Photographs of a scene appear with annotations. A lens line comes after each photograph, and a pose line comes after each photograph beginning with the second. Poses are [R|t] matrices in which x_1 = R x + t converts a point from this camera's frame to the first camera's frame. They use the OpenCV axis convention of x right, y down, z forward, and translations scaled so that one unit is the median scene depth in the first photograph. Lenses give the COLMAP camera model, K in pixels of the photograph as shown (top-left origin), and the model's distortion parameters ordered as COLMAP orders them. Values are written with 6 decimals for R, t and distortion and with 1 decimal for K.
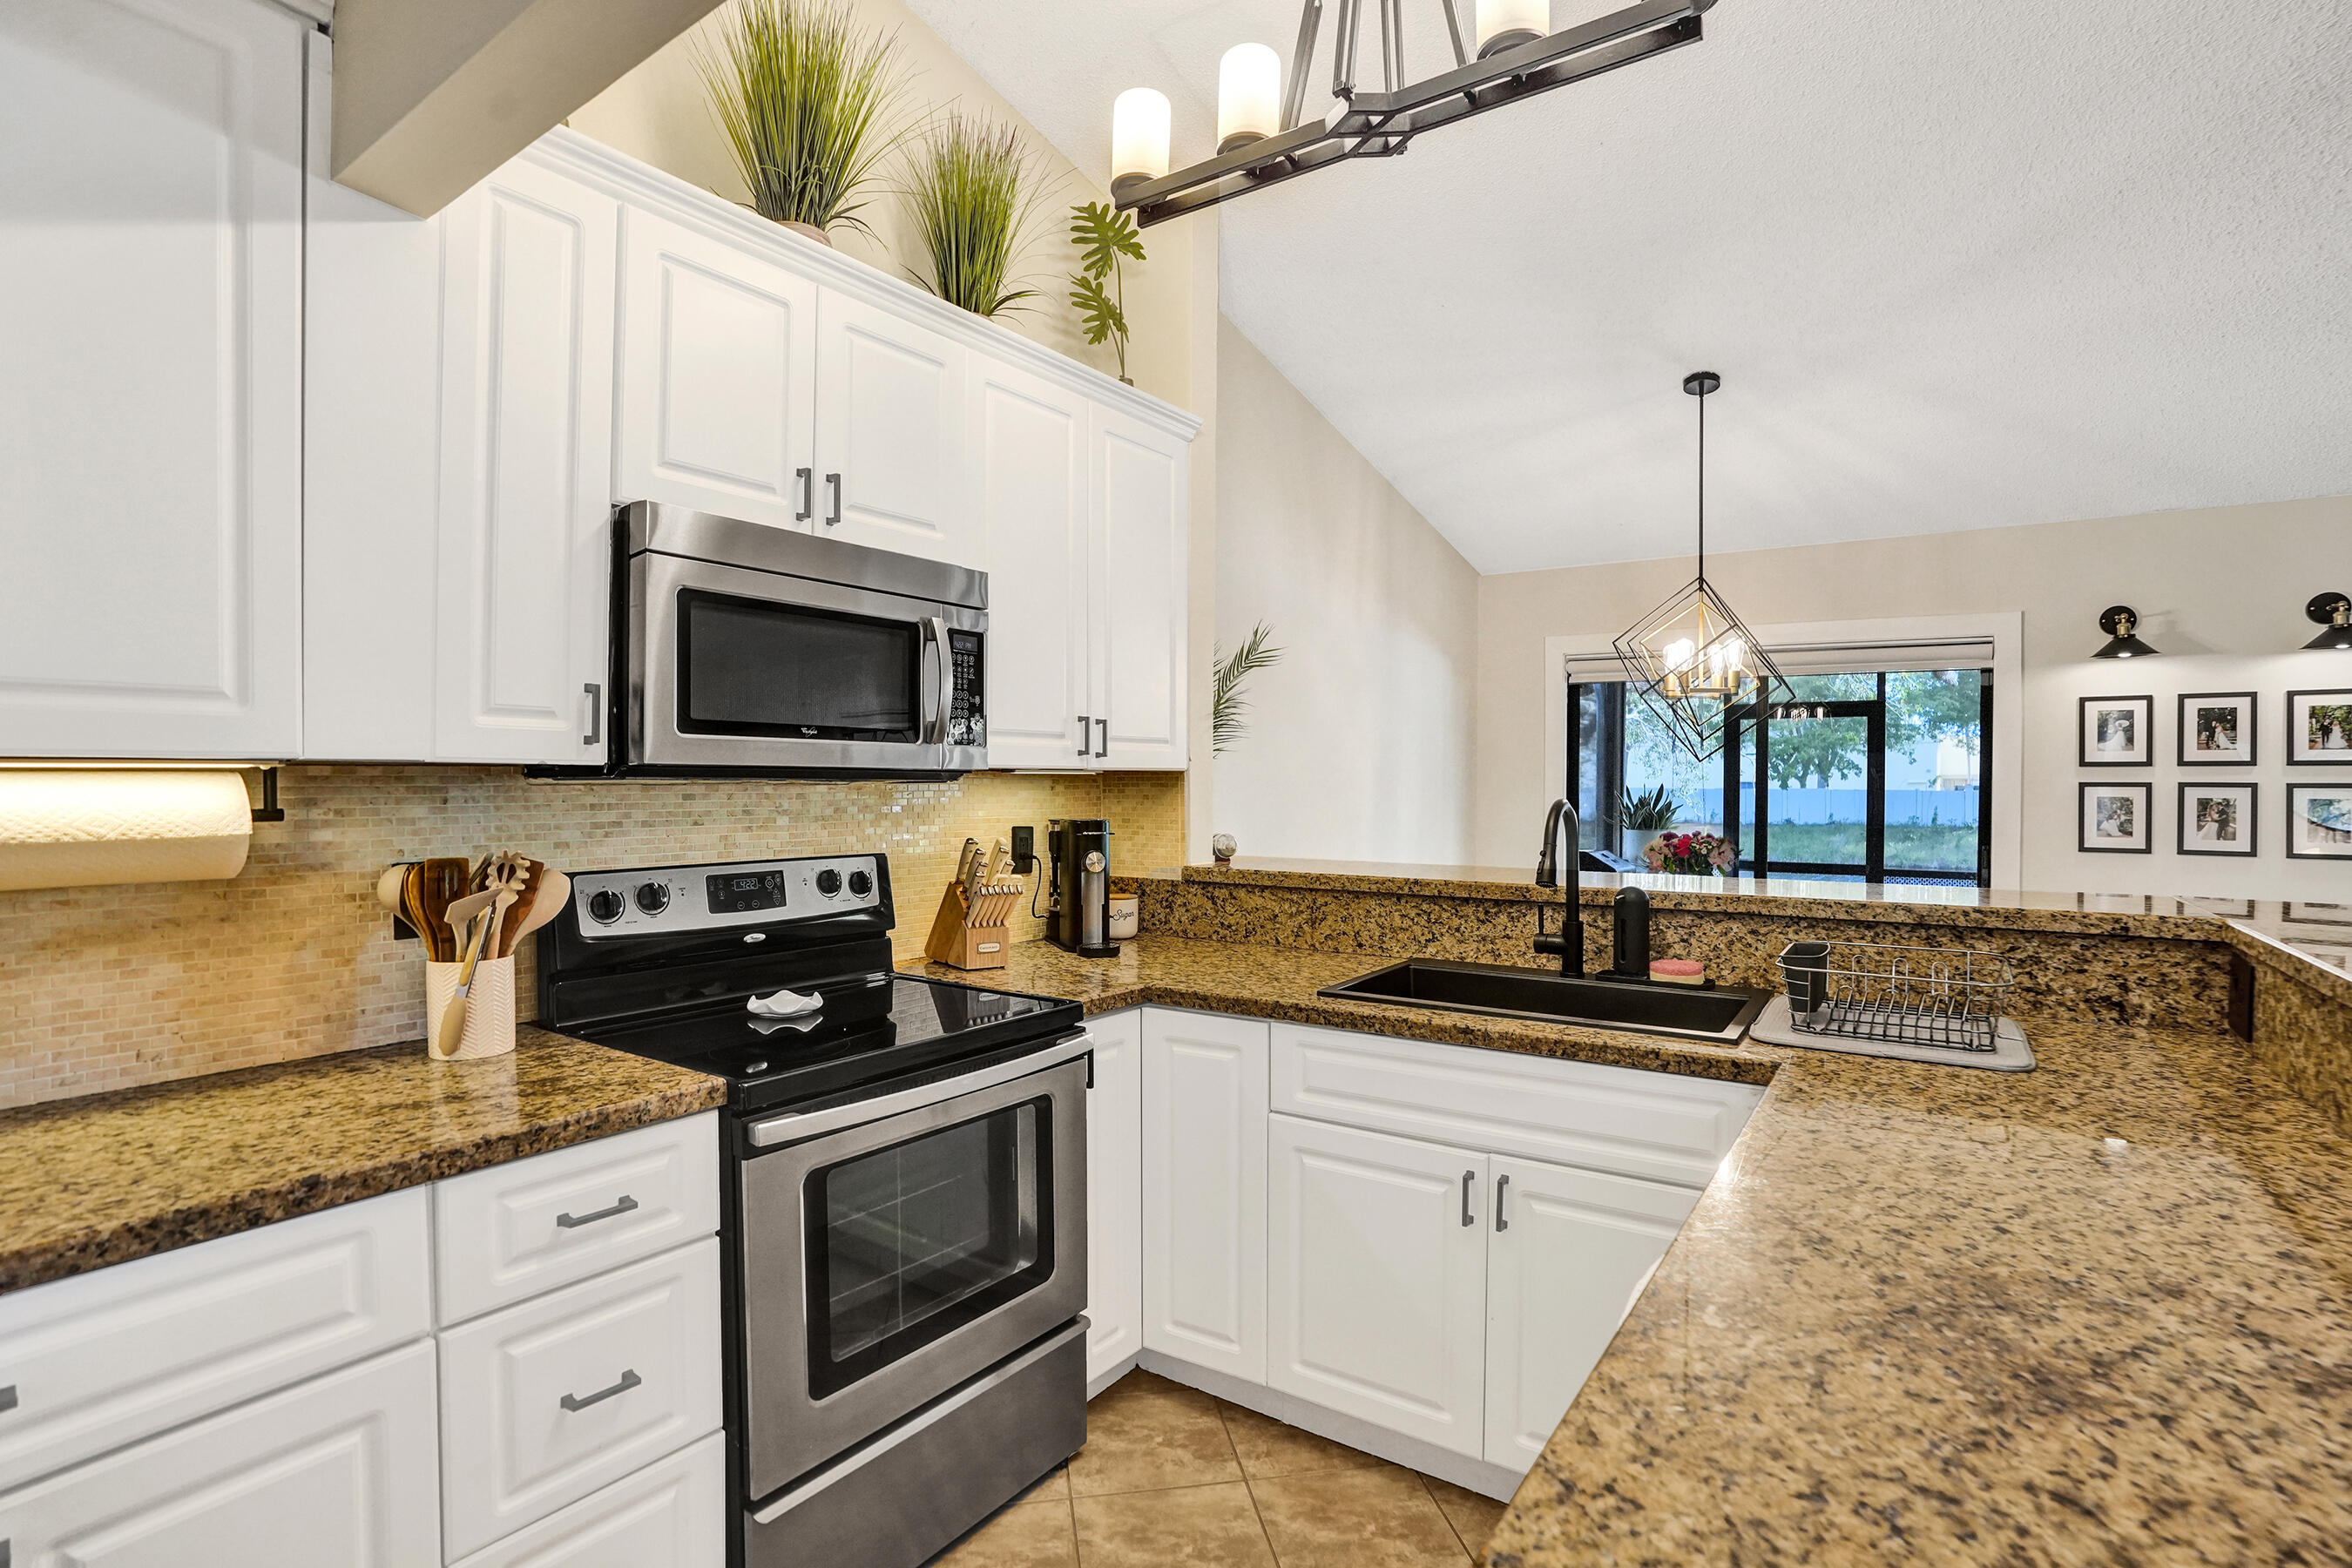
lens RADIAL K [[1120.9, 0, 1180.3], [0, 1120.9, 788.2], [0, 0, 1]] dist [-0.070805, 0.029795]
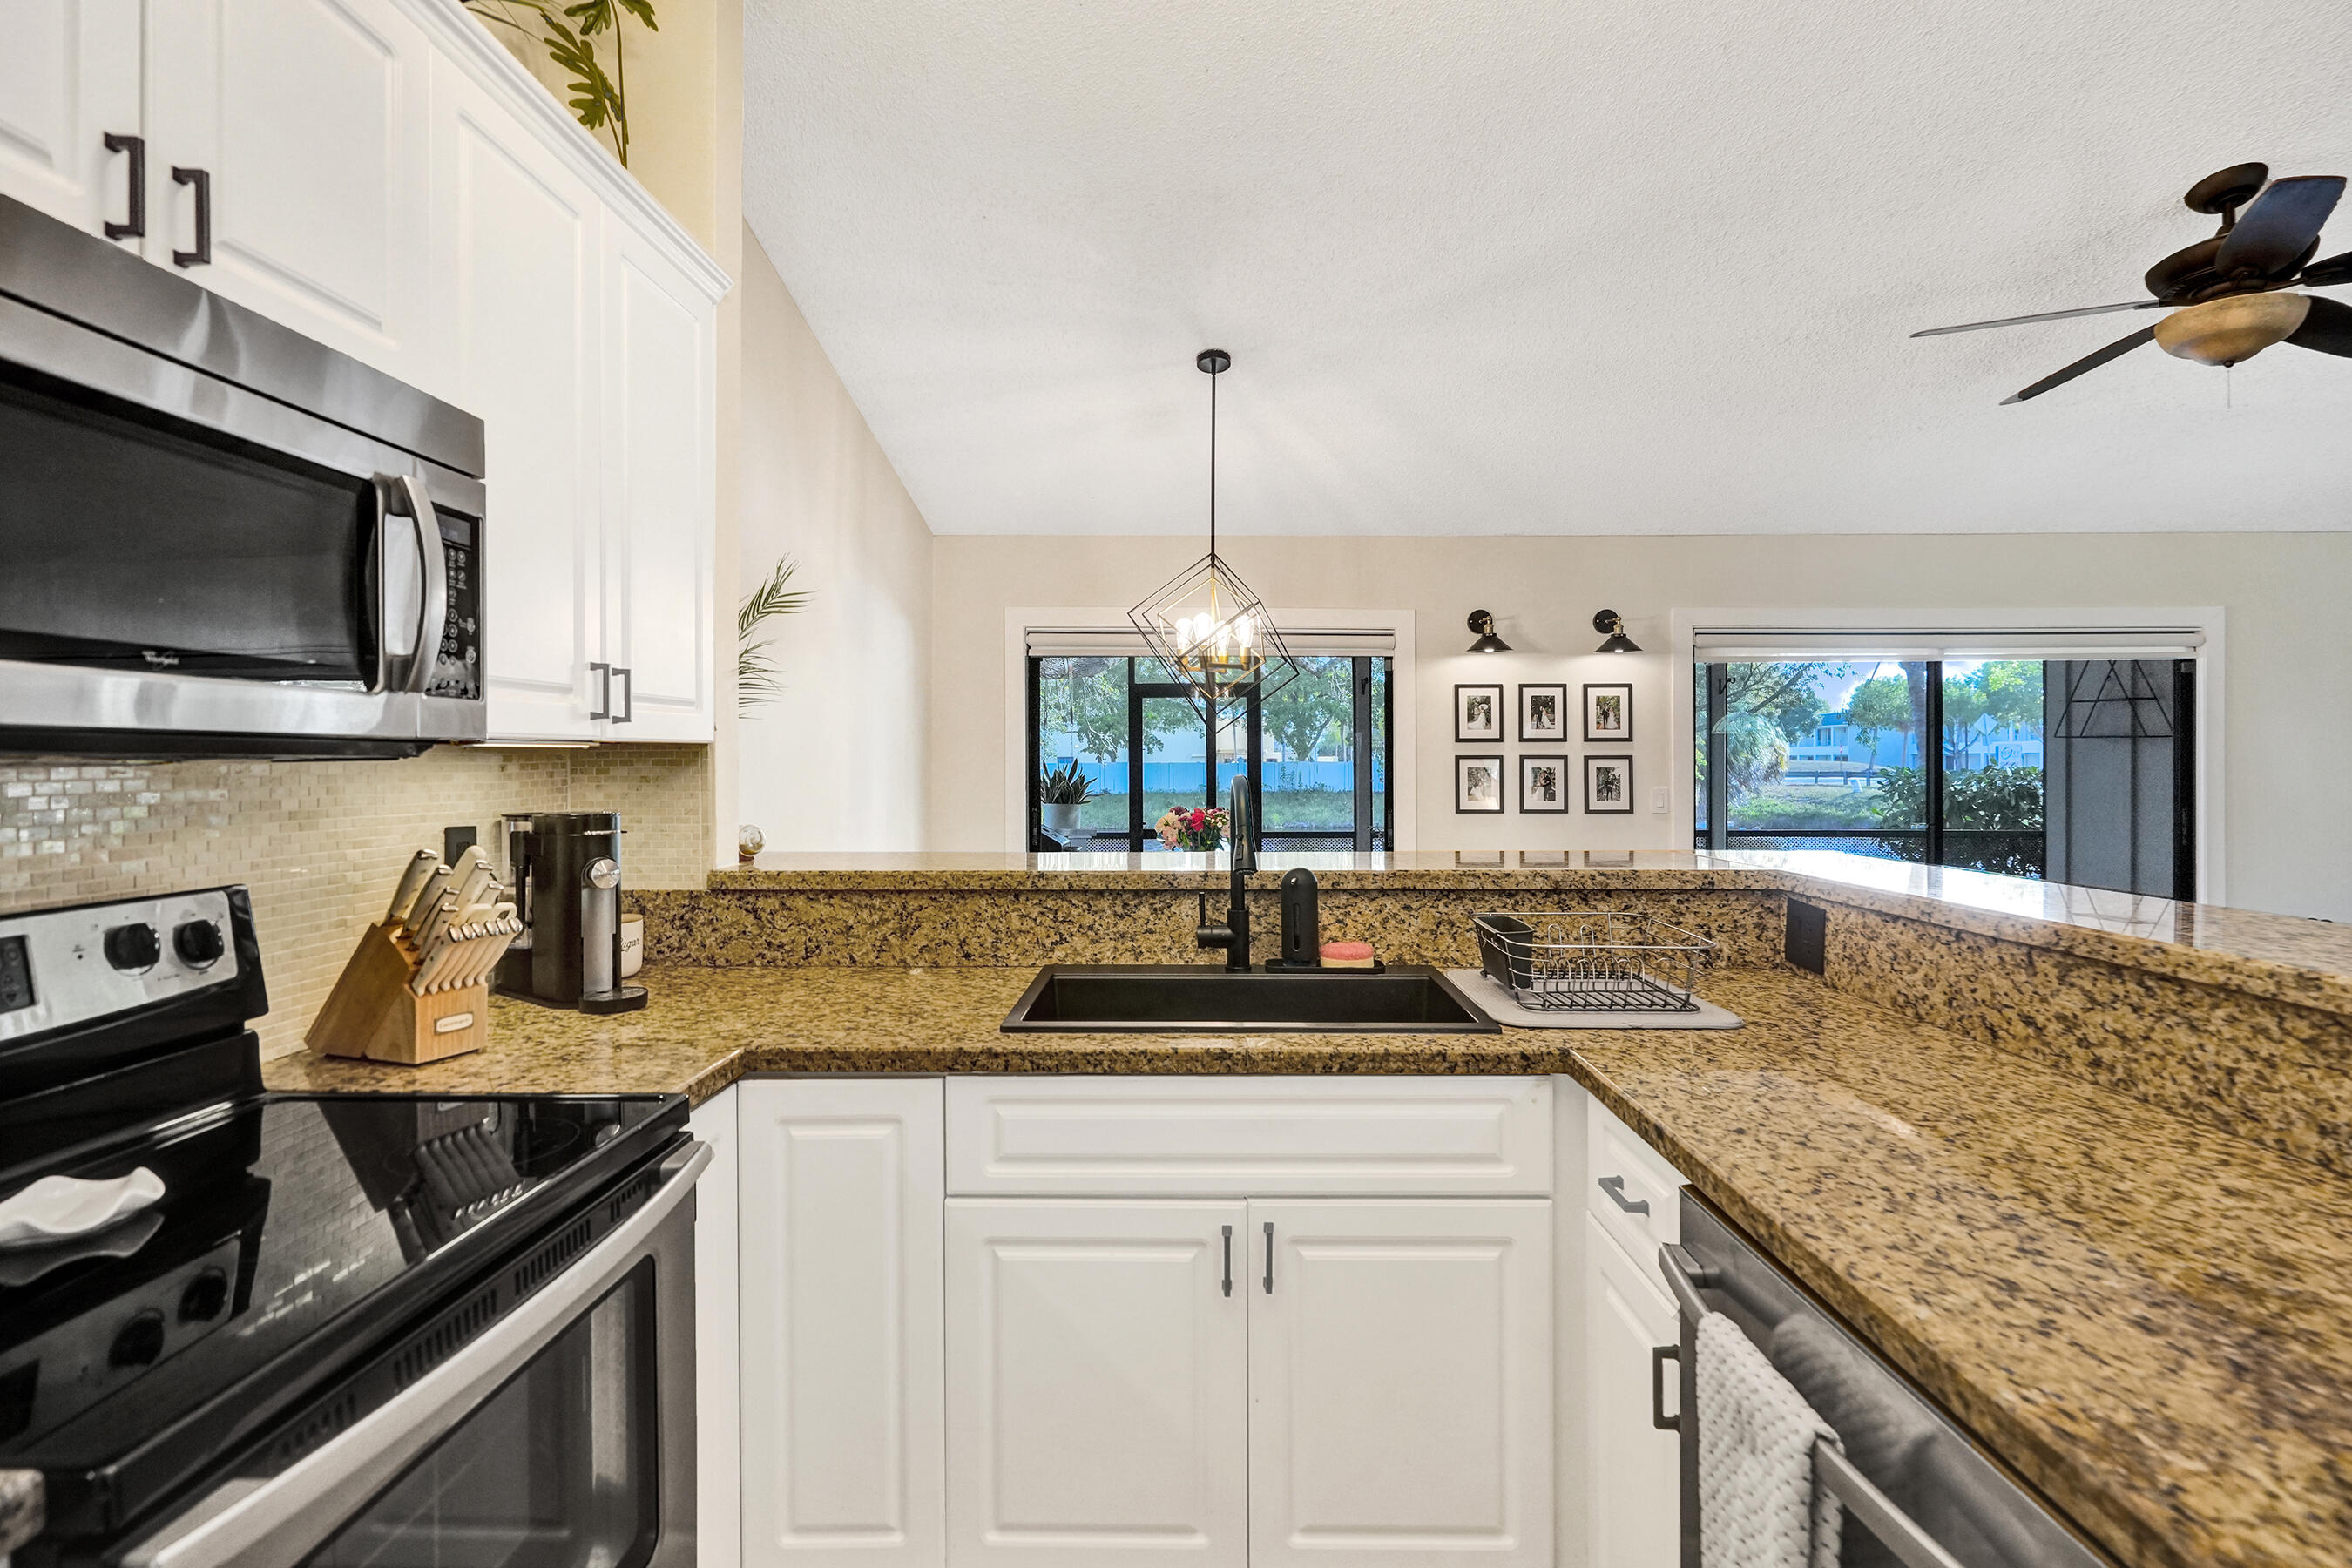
lens RADIAL K [[1110.3, 0, 1180.1], [0, 1110.3, 756.6], [0, 0, 1]] dist [-0.003249, -0.000087]
pose [[0.832374, -0.003670, 0.554202, -0.206159], [0.007550, 0.999960, -0.004717, -0.001172], [-0.554162, 0.008111, 0.832369, 0.297310]]
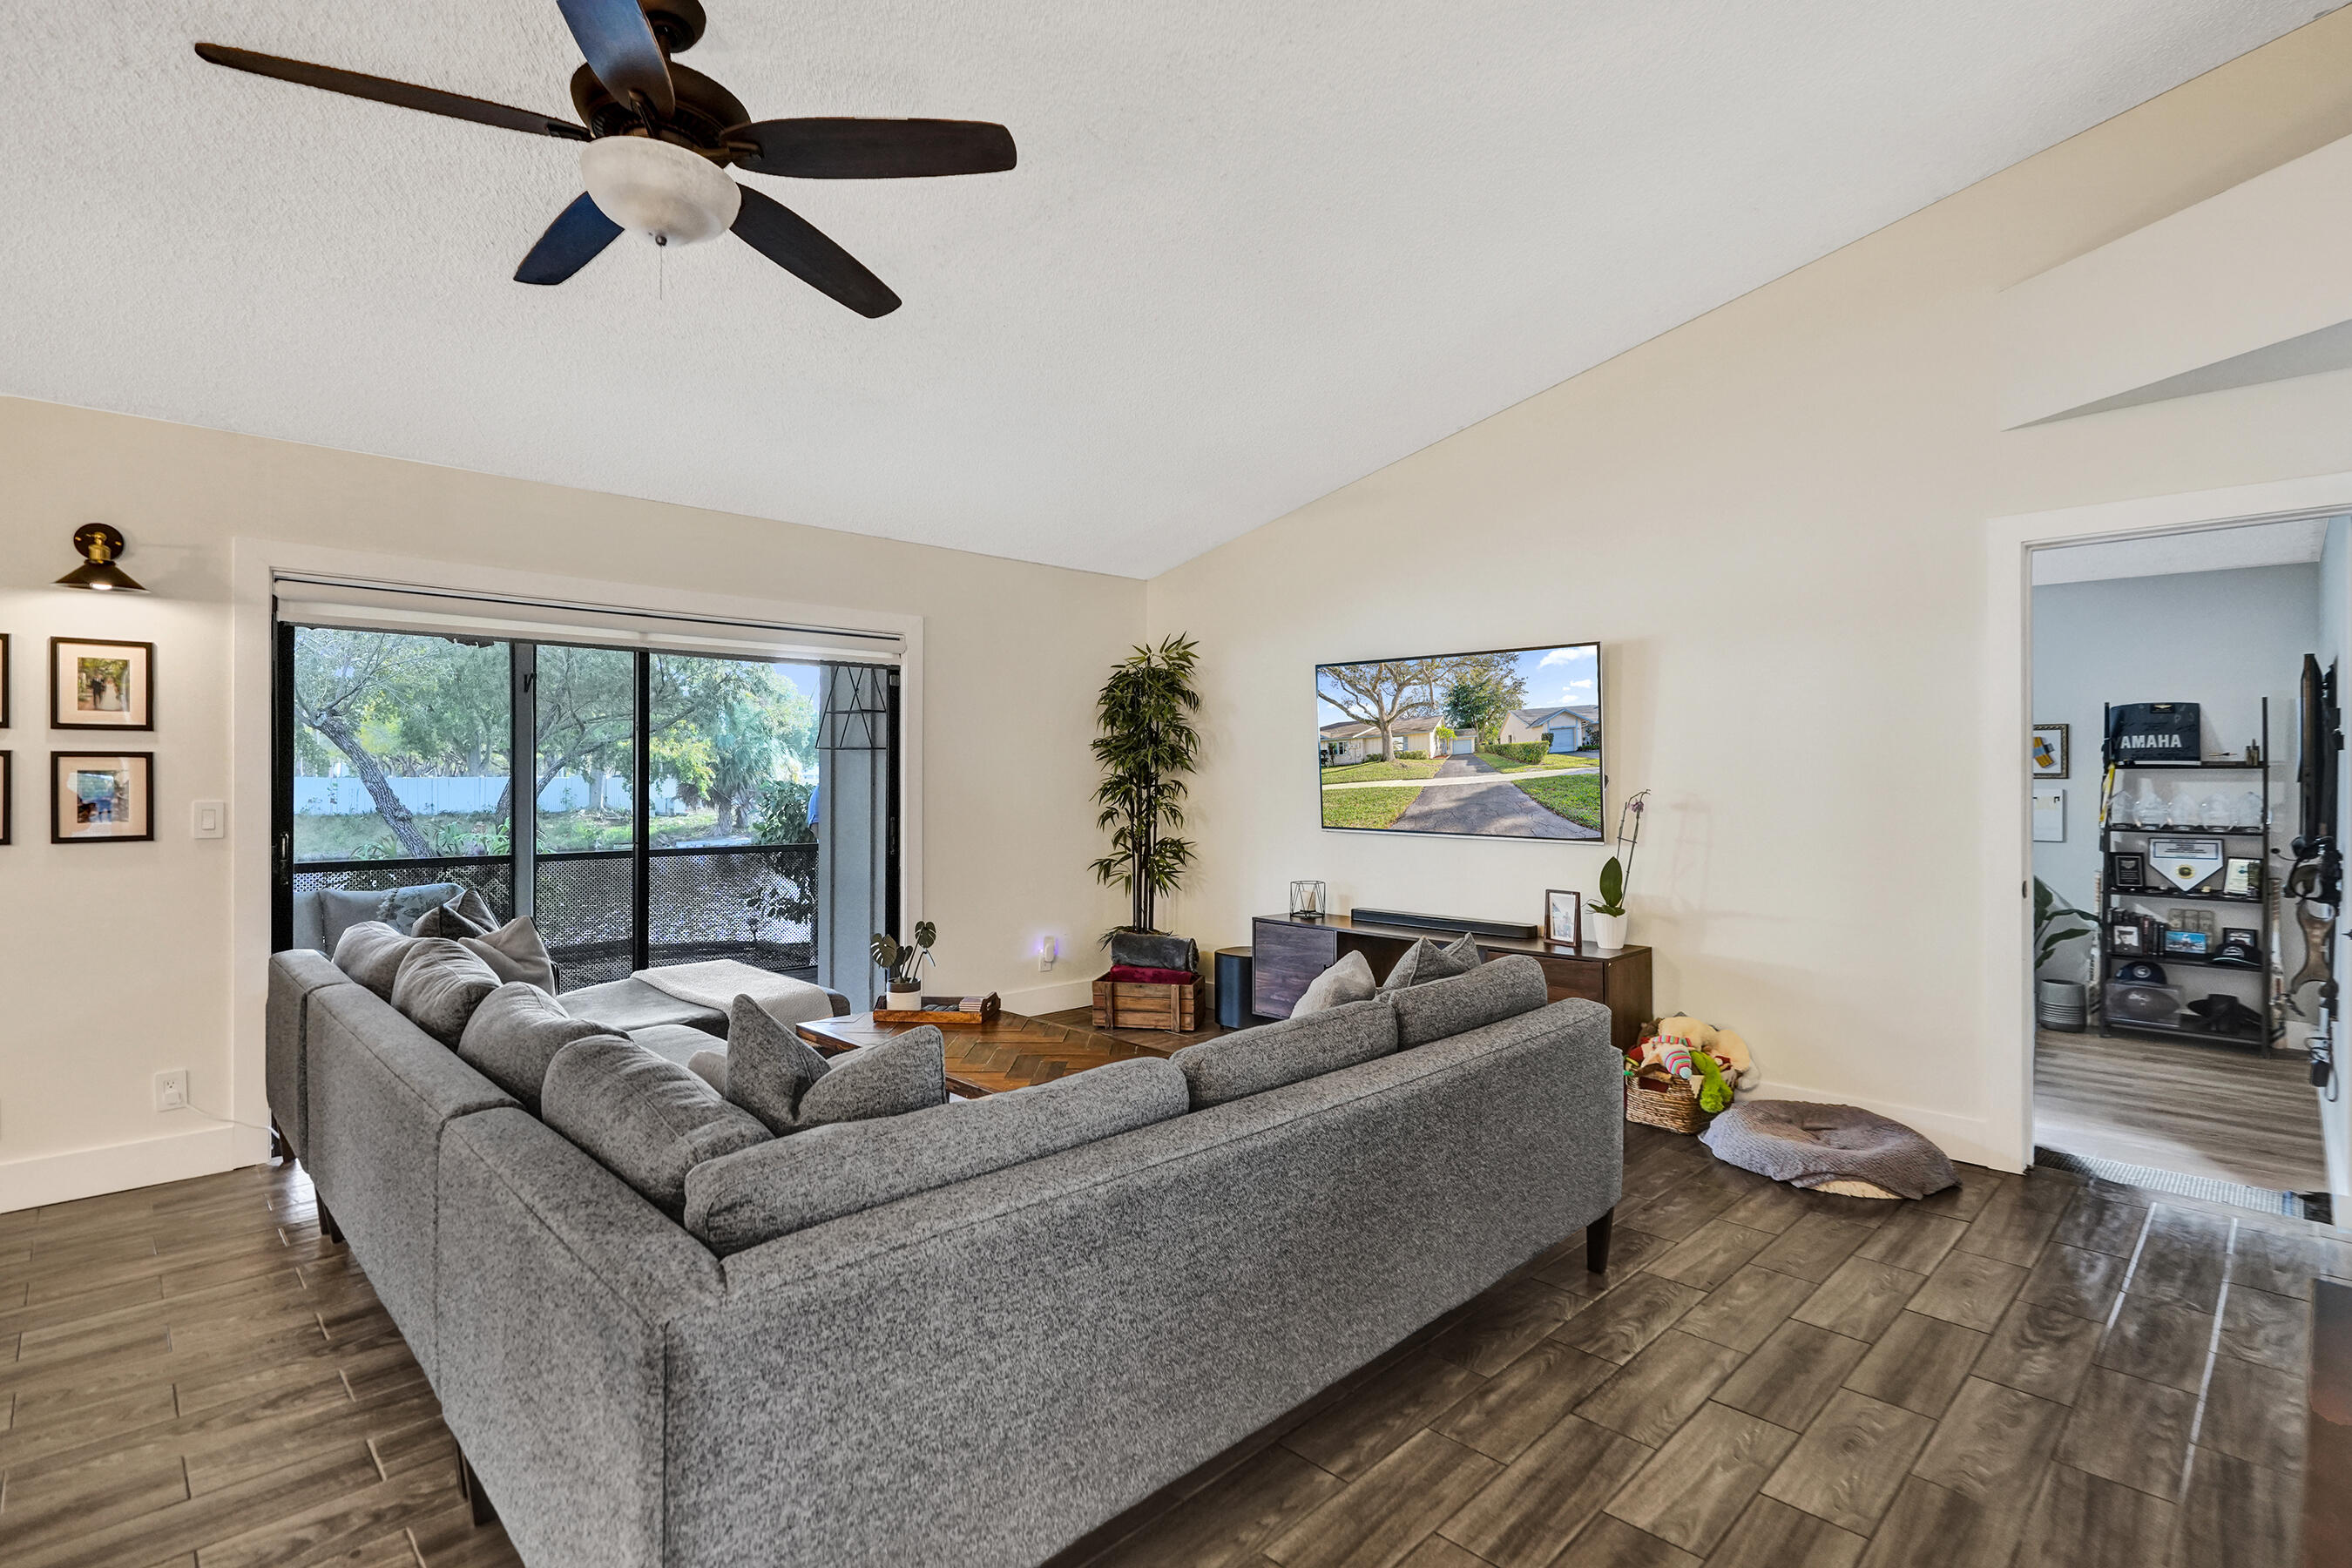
lens RADIAL K [[1121.4, 0, 1172.6], [0, 1121.4, 780.1], [0, 0, 1]] dist [-0.004997, -0.000608]
pose [[0.184968, -0.007700, 0.982714, 0.673556], [0.004345, 0.999966, 0.007017, 0.027616], [-0.982735, 0.002972, 0.184996, 0.035942]]
